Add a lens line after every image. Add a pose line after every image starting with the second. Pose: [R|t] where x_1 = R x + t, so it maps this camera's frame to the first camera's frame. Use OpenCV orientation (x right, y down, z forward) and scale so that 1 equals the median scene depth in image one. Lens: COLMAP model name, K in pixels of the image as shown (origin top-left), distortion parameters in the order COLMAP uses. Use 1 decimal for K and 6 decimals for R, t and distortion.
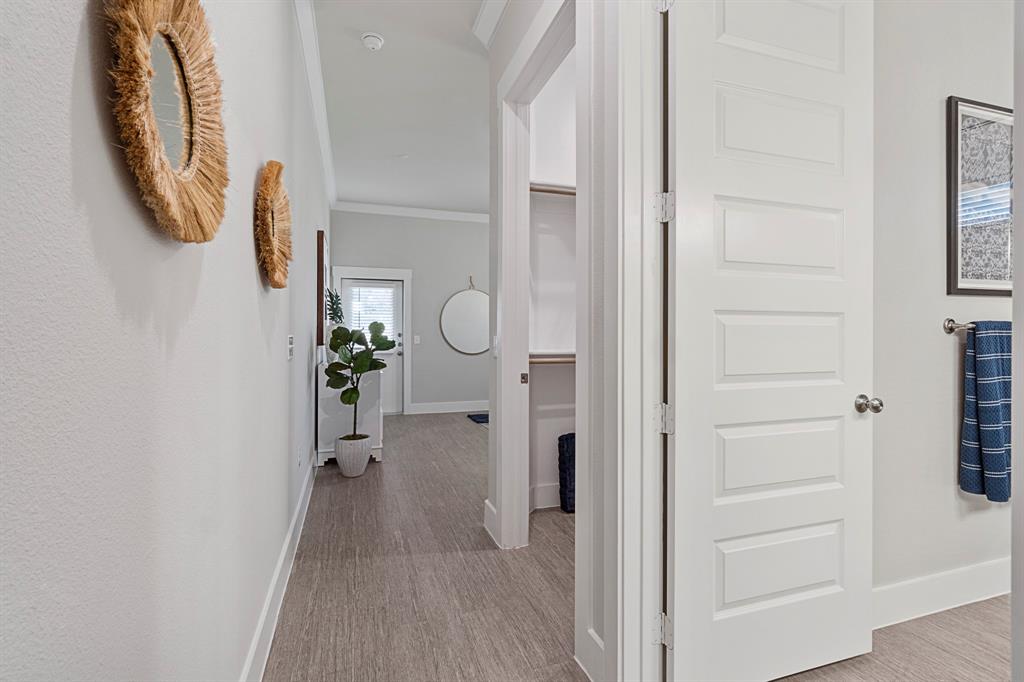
lens RADIAL K [[447.5, 0, 505.5], [0, 447.5, 335.8], [0, 0, 1]] dist [-0.001267, -0.000179]
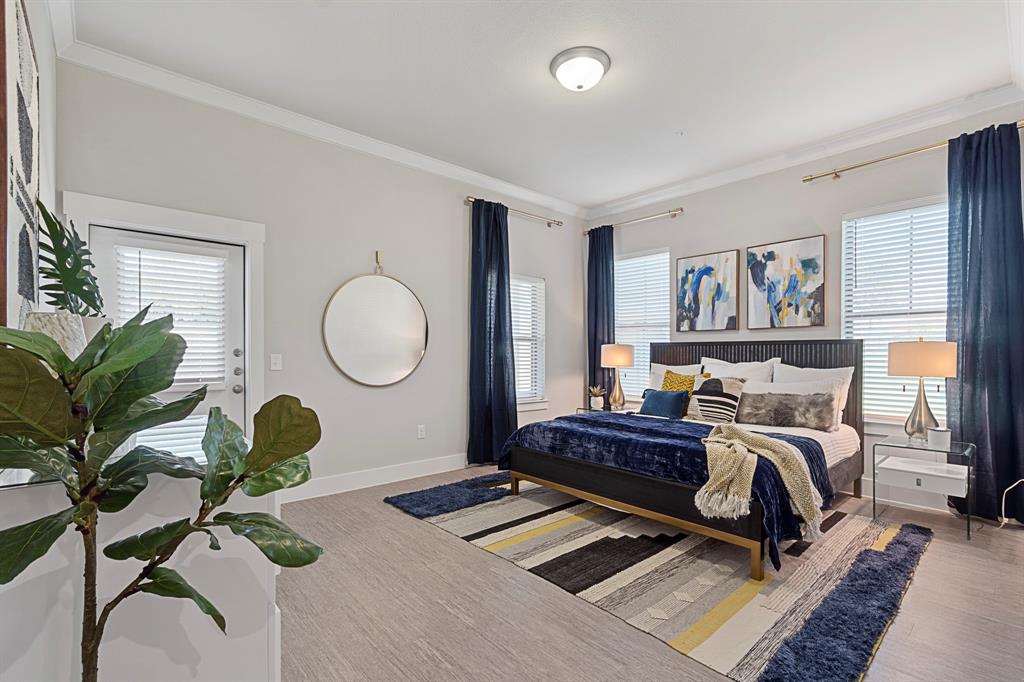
lens RADIAL K [[454.8, 0, 508.8], [0, 454.8, 359.8], [0, 0, 1]] dist [-0.001783, -0.000195]
pose [[0.921656, -0.001914, 0.388004, -0.203987], [-0.001112, 0.999971, 0.007575, 0.002320], [-0.388007, -0.007413, 0.921627, 0.541553]]
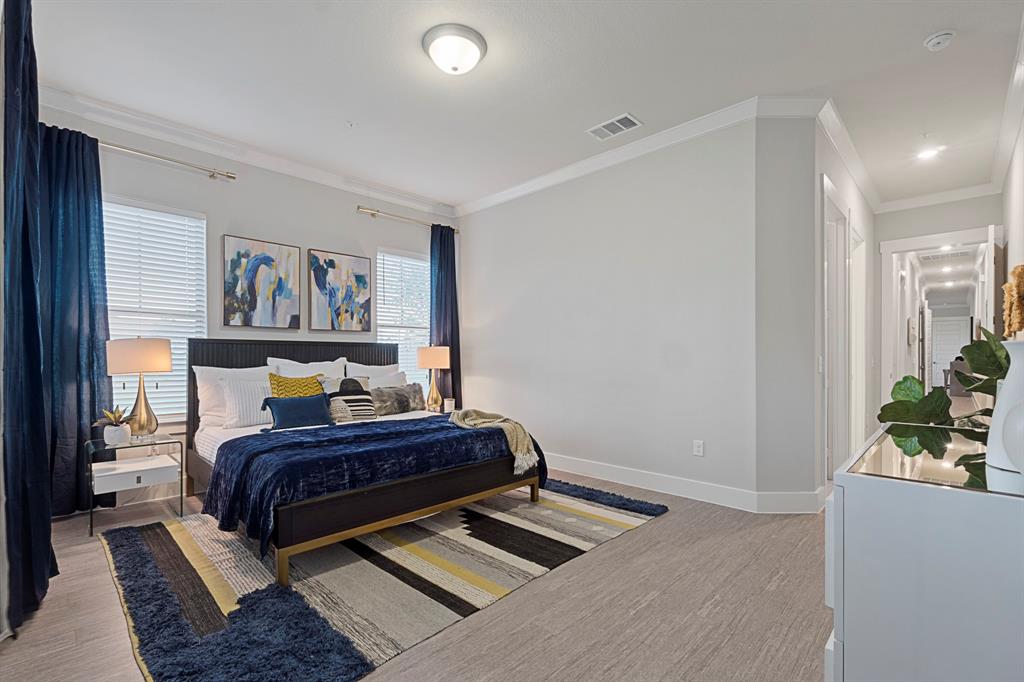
lens RADIAL K [[454.8, 0, 508.8], [0, 454.8, 359.8], [0, 0, 1]] dist [-0.001783, -0.000195]
pose [[-0.448893, -0.011199, 0.893515, -0.512860], [0.000721, 0.999917, 0.012895, -0.005018], [-0.893585, 0.006433, -0.448848, 1.571511]]
